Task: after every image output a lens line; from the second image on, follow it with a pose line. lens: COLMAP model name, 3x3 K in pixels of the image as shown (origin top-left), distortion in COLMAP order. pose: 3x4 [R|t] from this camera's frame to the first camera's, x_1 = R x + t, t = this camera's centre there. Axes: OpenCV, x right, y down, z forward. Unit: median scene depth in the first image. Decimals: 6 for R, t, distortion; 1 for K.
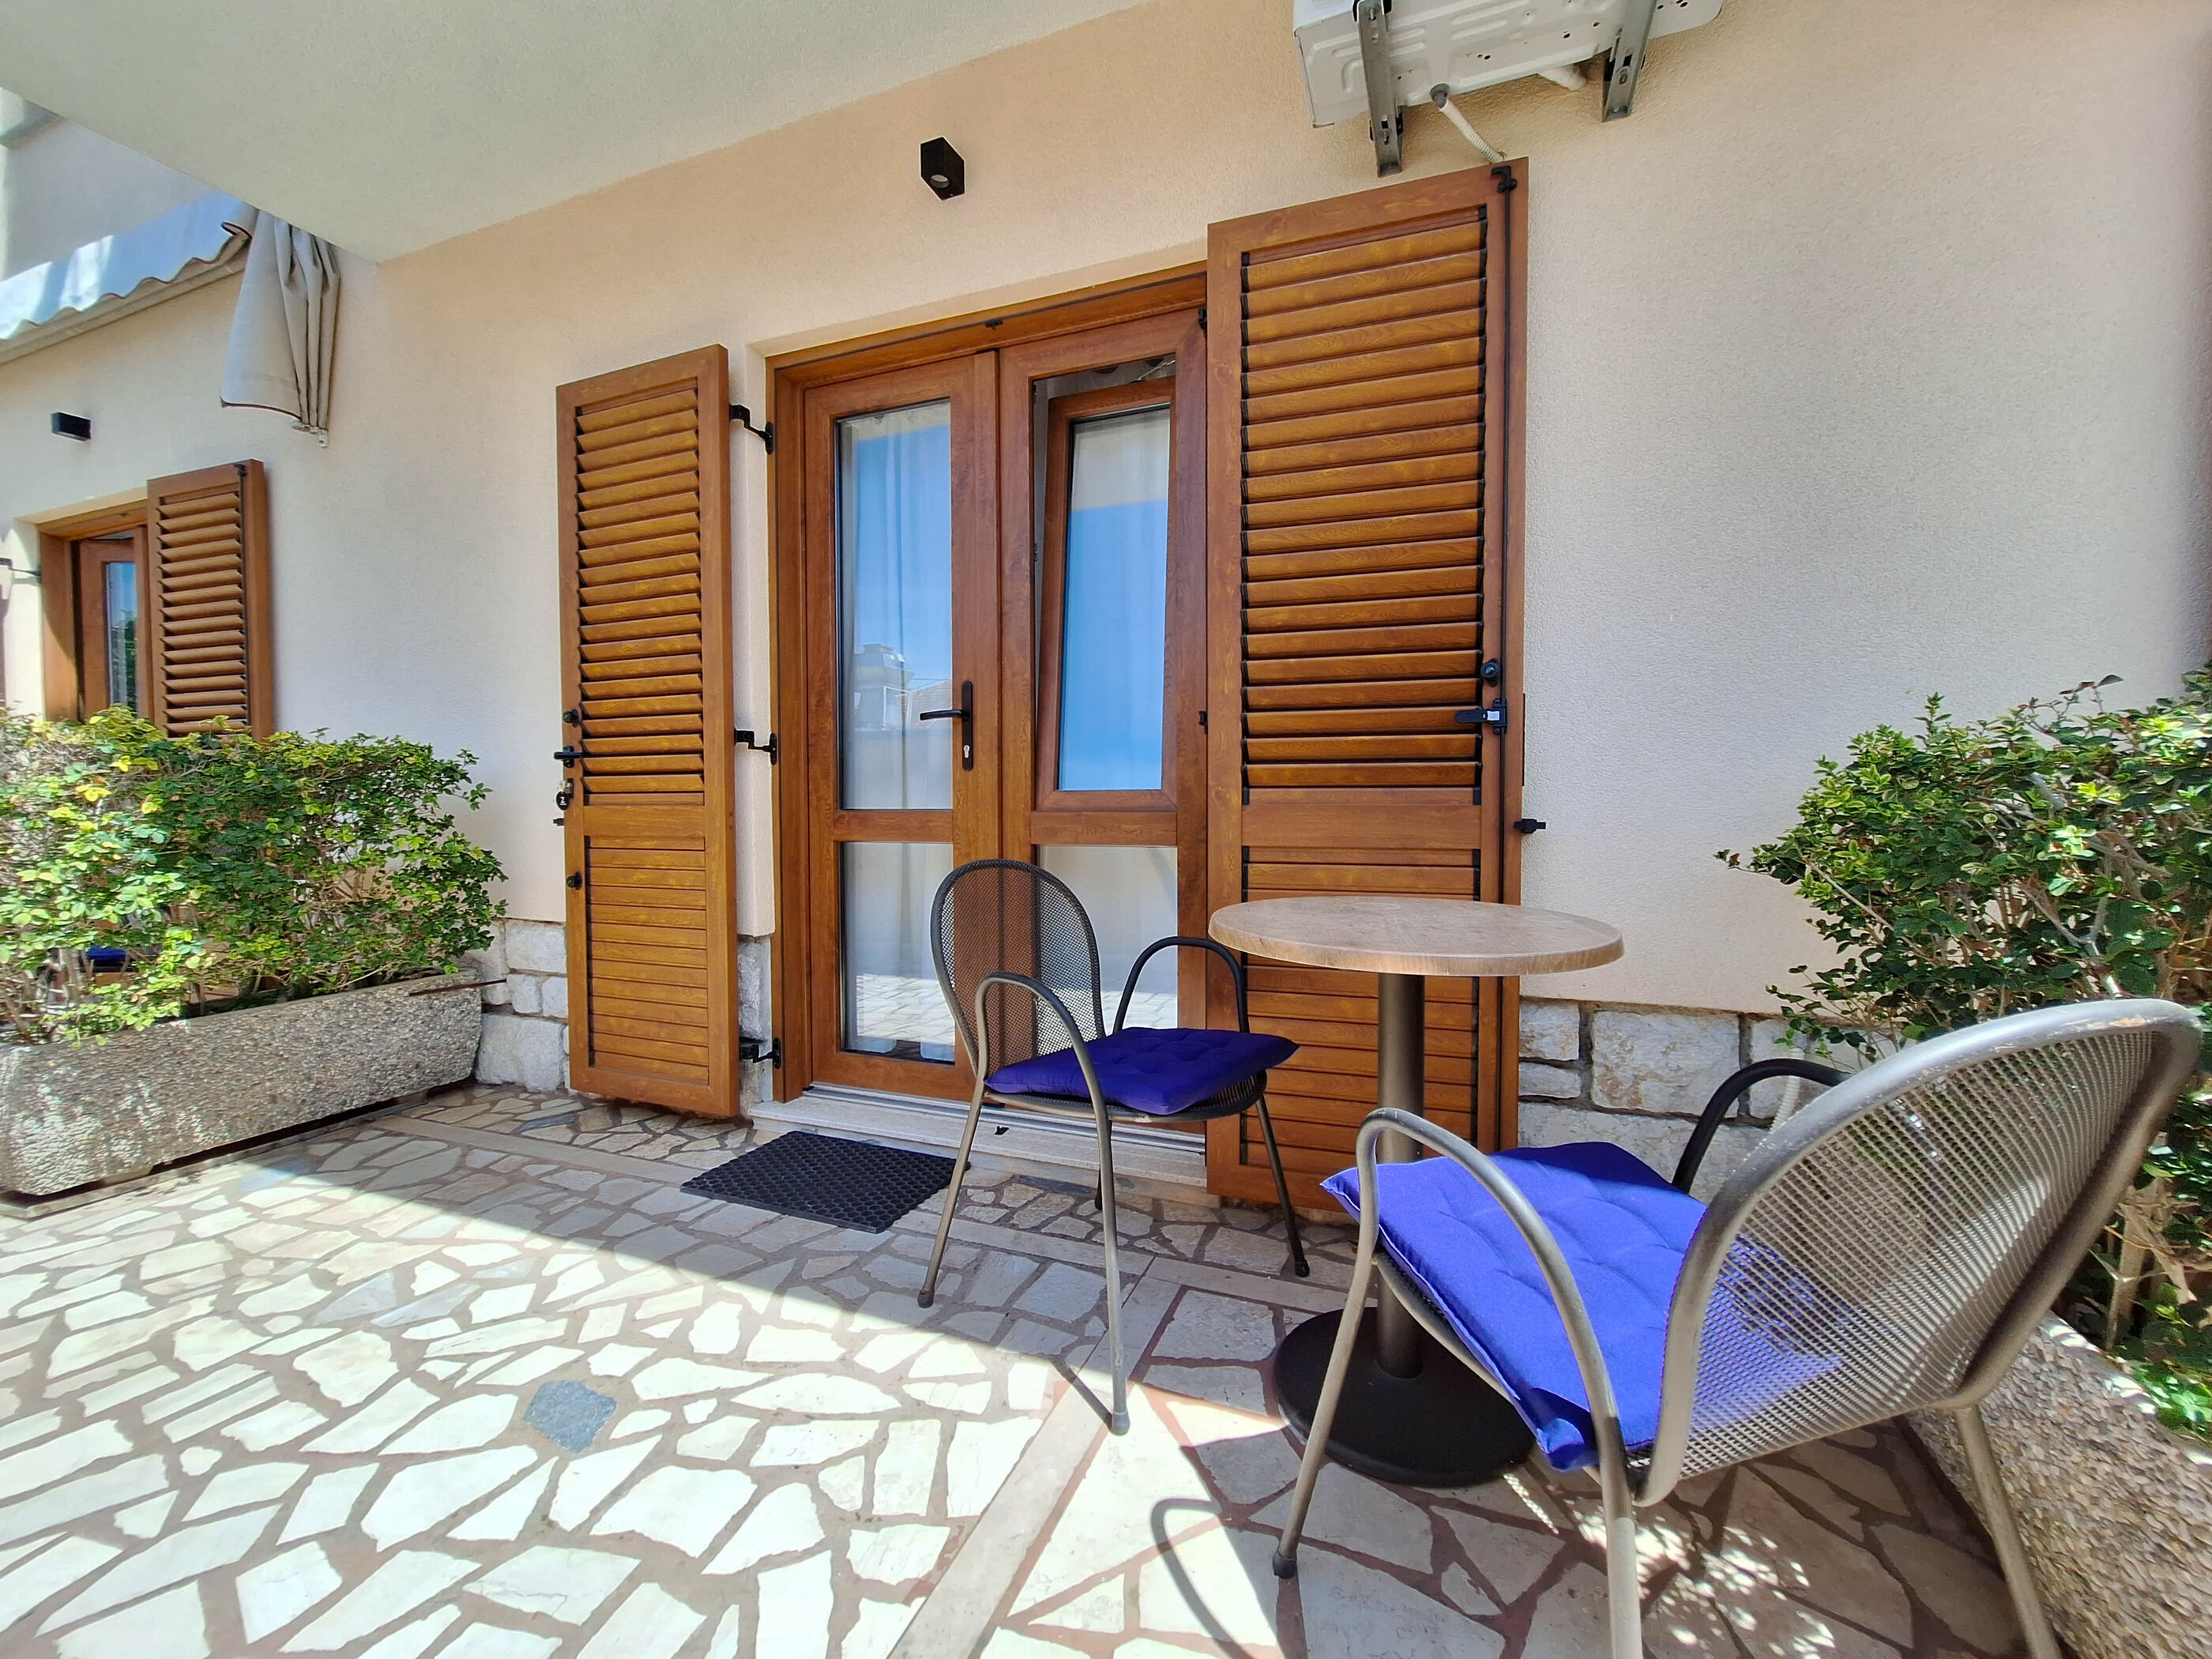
lens RADIAL K [[875.7, 0, 1110.8], [0, 875.7, 822.2], [0, 0, 1]] dist [0.000132, 0.000178]
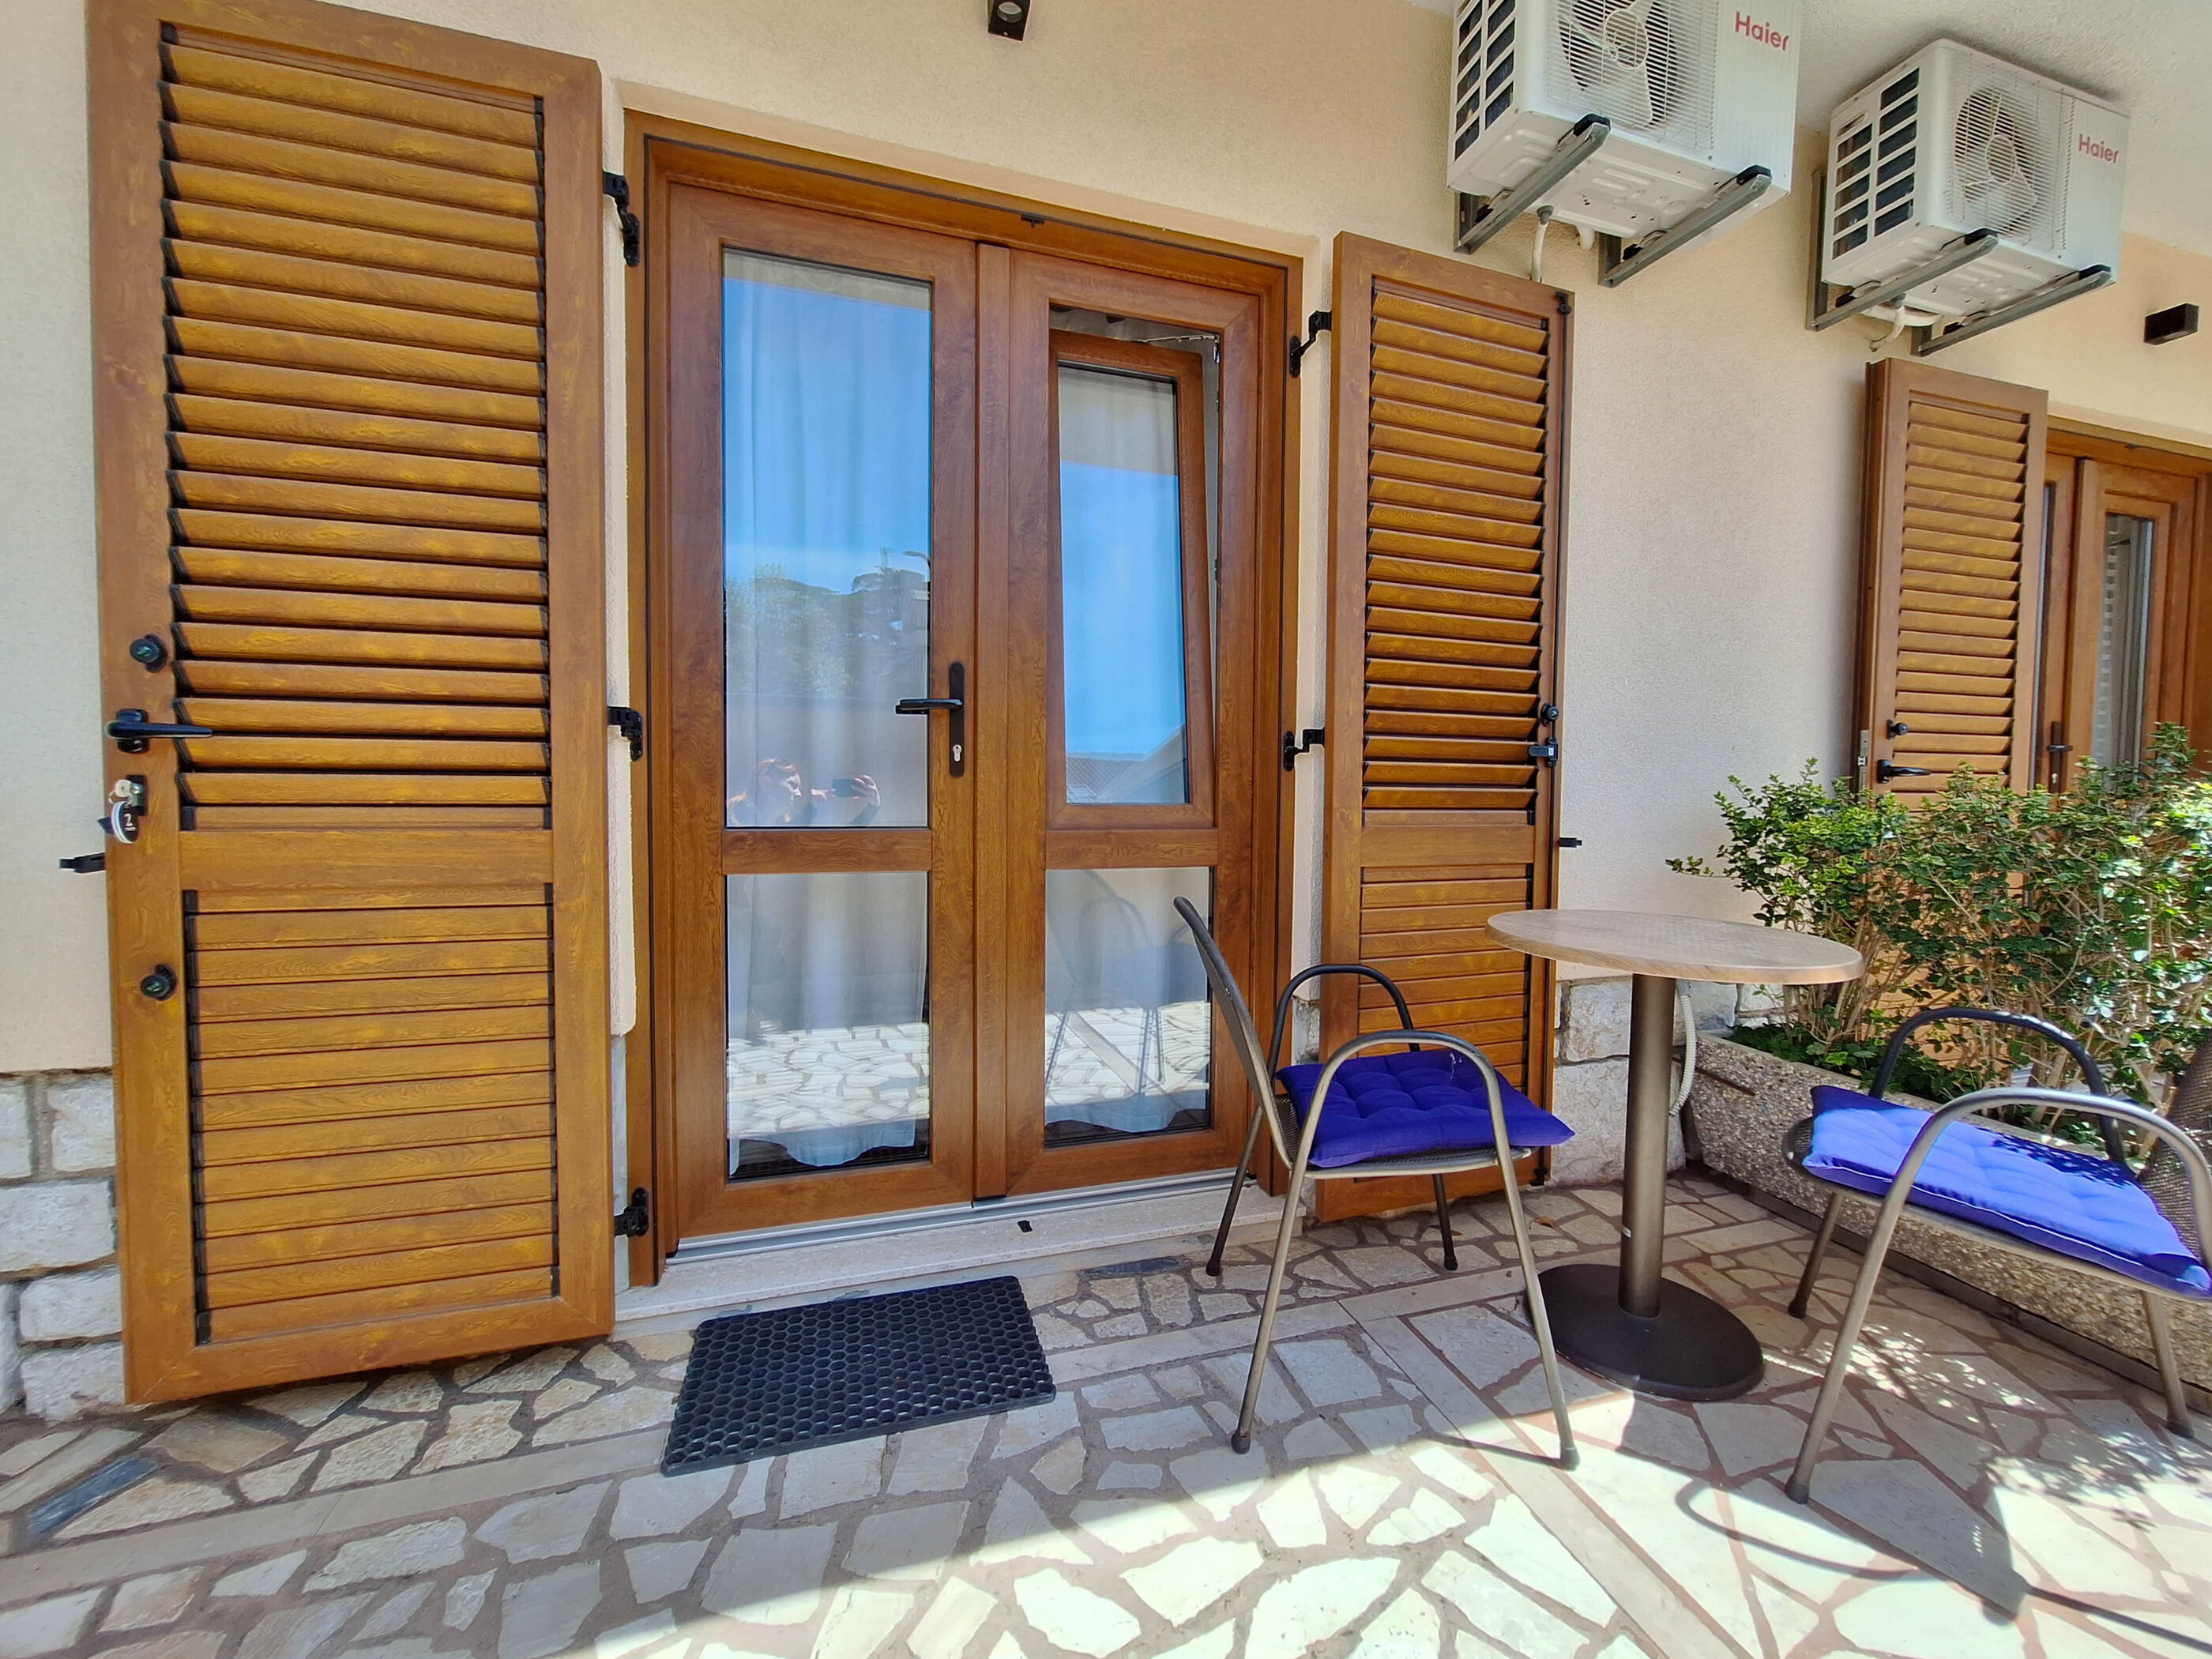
lens RADIAL K [[927.0, 0, 1132.3], [0, 927.0, 809.7], [0, 0, 1]] dist [-0.008041, 0.004932]
pose [[0.773165, -0.008572, 0.634148, -0.700610], [0.000585, 0.999918, 0.012803, -0.050821], [-0.634205, -0.009528, 0.773106, 0.334722]]
